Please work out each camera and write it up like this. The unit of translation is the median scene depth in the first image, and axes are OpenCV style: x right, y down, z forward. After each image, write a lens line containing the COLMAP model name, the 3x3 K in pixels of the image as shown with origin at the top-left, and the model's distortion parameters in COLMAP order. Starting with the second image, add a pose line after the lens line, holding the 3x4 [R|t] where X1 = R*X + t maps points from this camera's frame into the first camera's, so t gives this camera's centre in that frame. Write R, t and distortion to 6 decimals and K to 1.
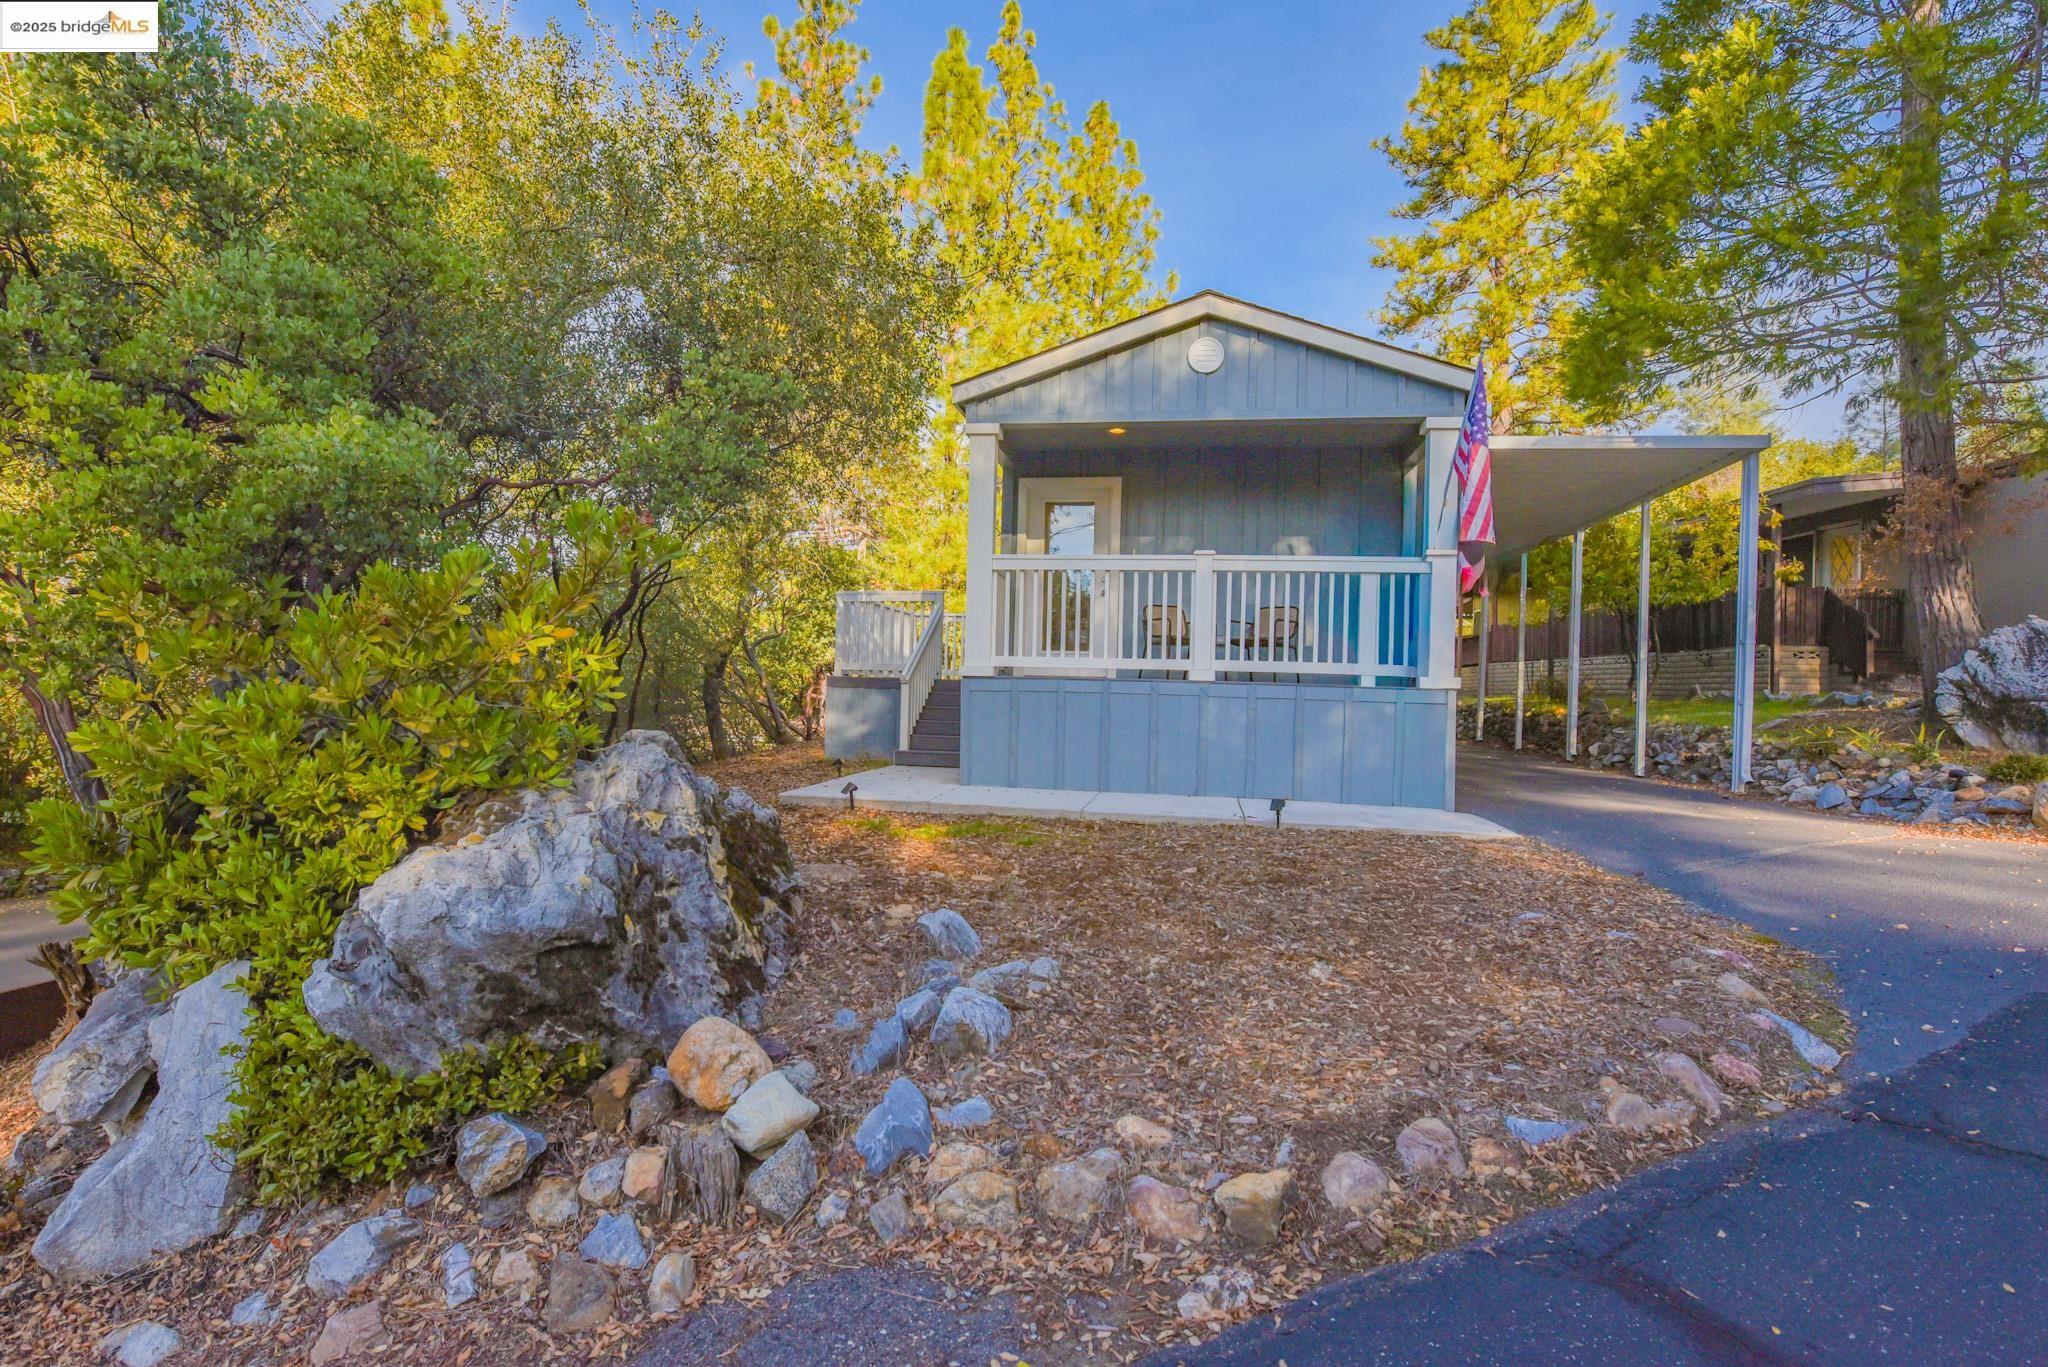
lens RADIAL K [[1014.1, 0, 1018.1], [0, 1014.1, 692.0], [0, 0, 1]] dist [-0.007544, -0.000714]
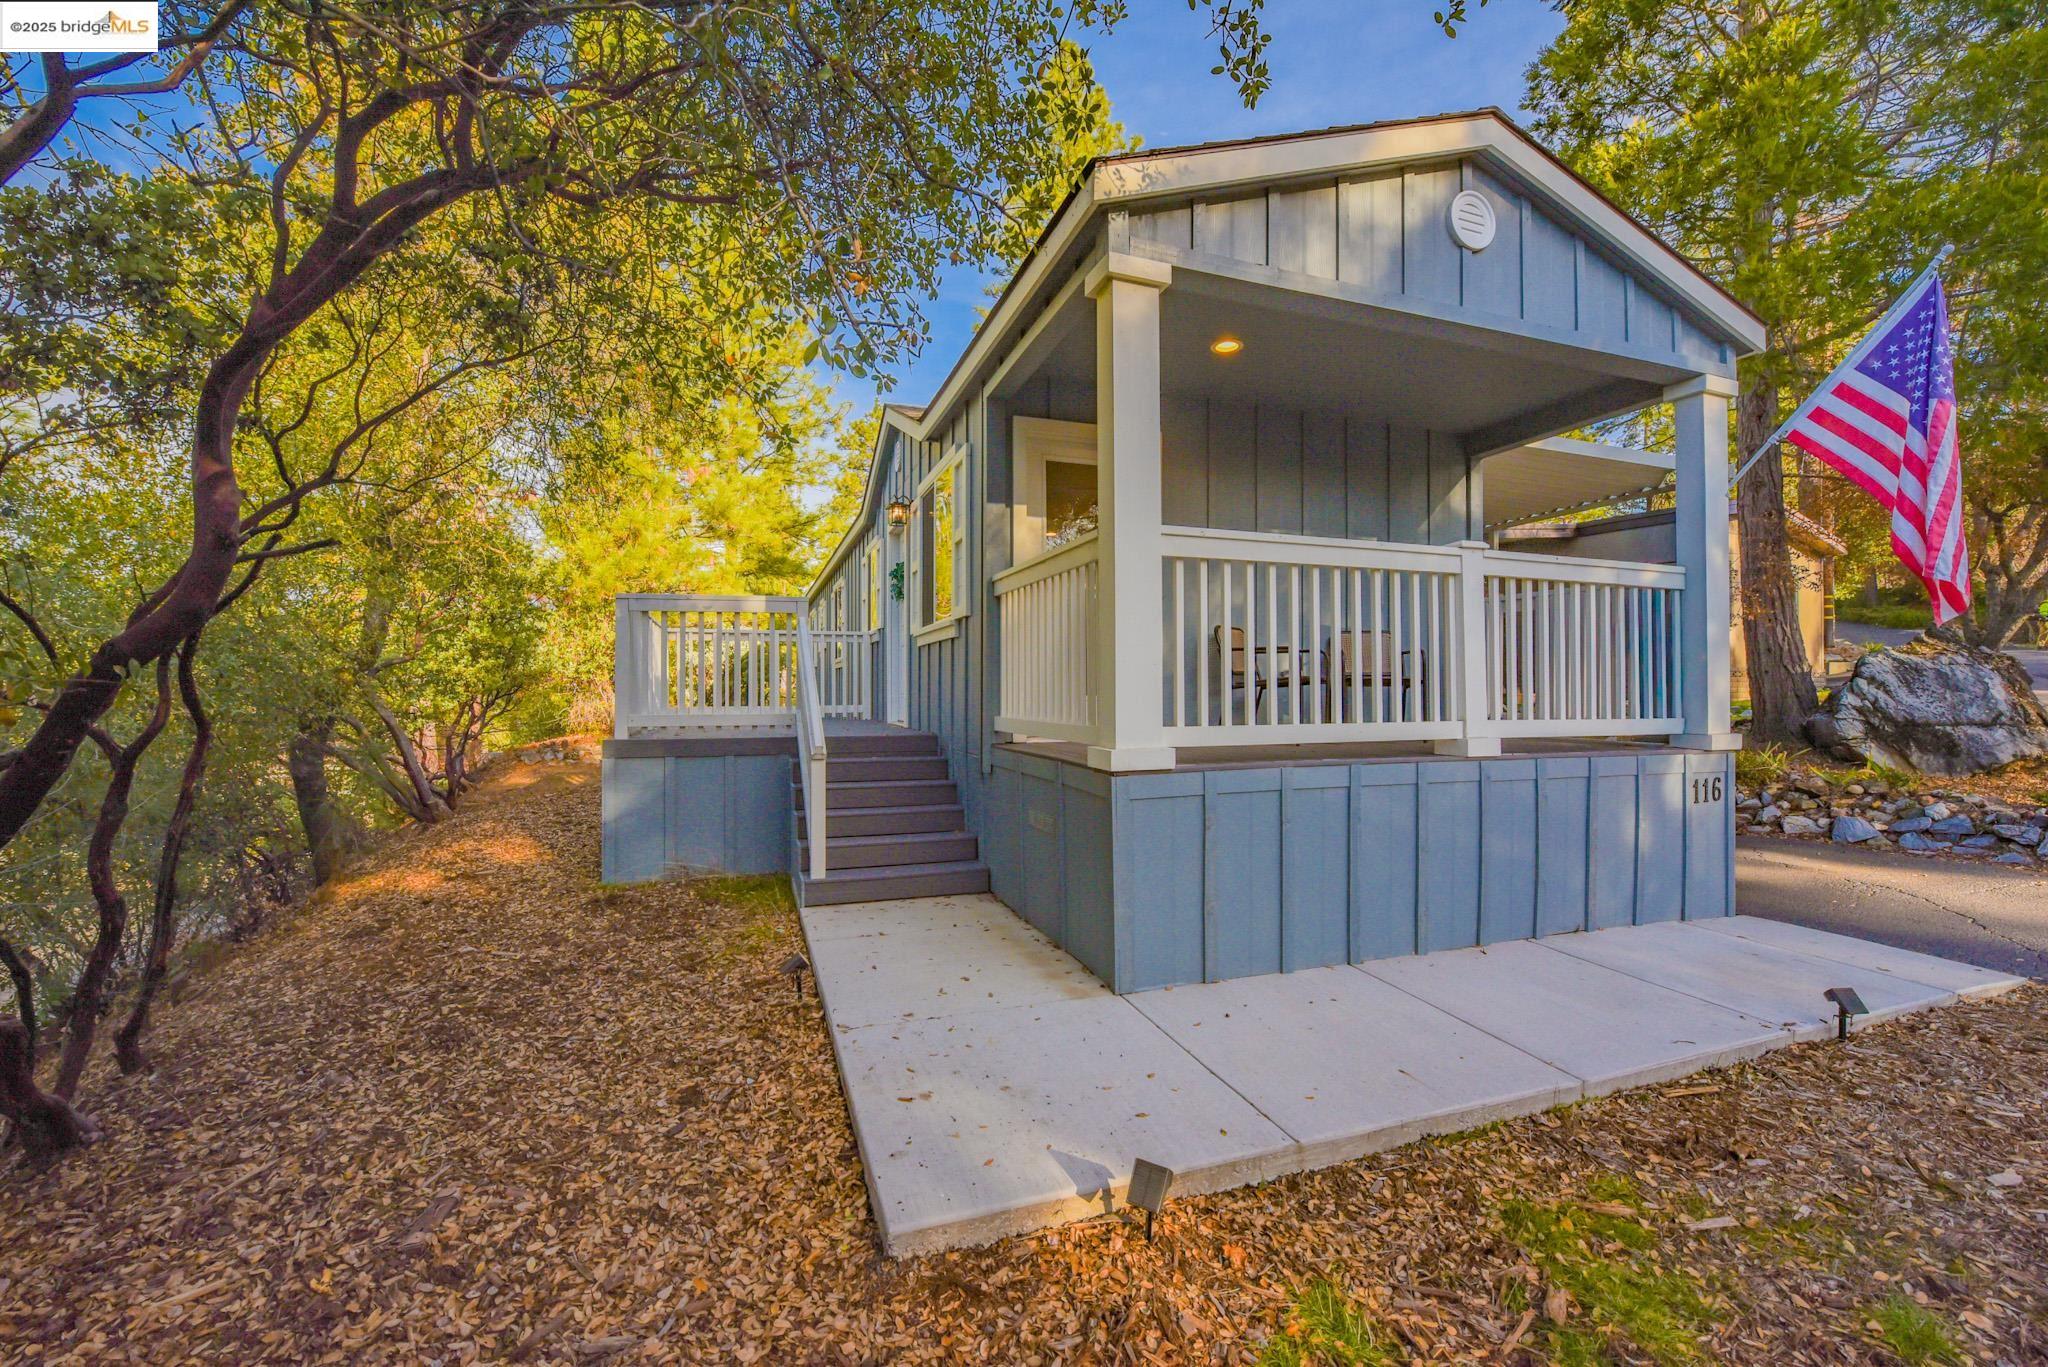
lens RADIAL K [[812.2, 0, 1014.9], [0, 812.2, 688.8], [0, 0, 1]] dist [-0.018199, -0.001748]
pose [[0.880758, -0.024599, 0.472927, -0.287962], [0.023720, 0.999688, 0.007824, -0.060900], [-0.472972, 0.004327, 0.881067, 0.701141]]
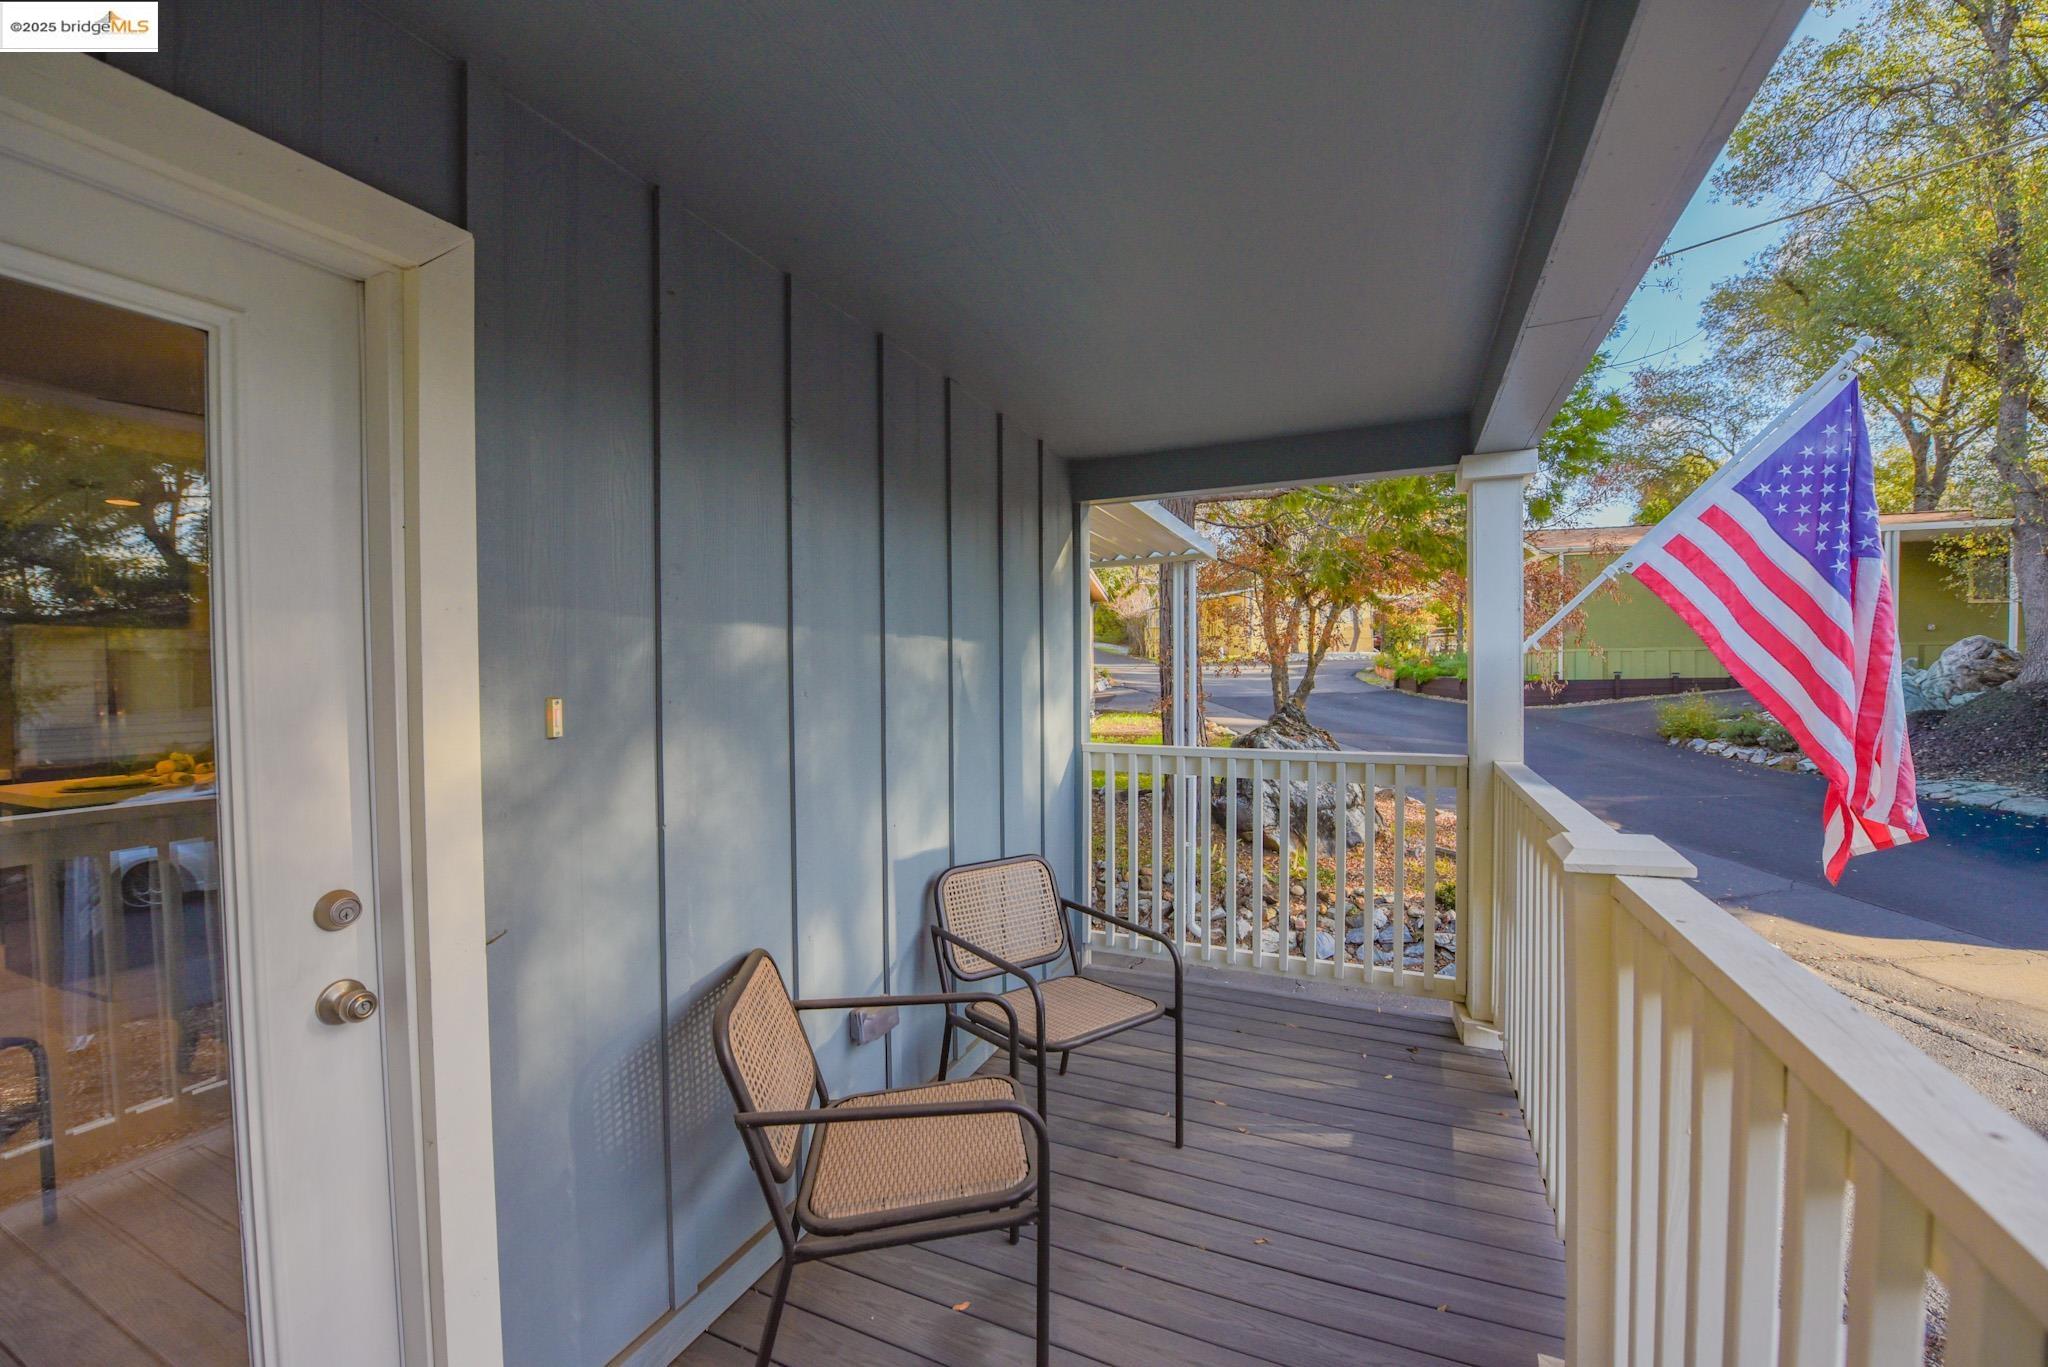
lens RADIAL K [[812.2, 0, 1014.9], [0, 812.2, 688.8], [0, 0, 1]] dist [-0.018199, -0.001748]
pose [[0.266709, -0.045288, 0.962712, 0.000746], [0.016448, 0.998964, 0.042436, -0.176669], [-0.963637, 0.004517, 0.267178, 1.074287]]
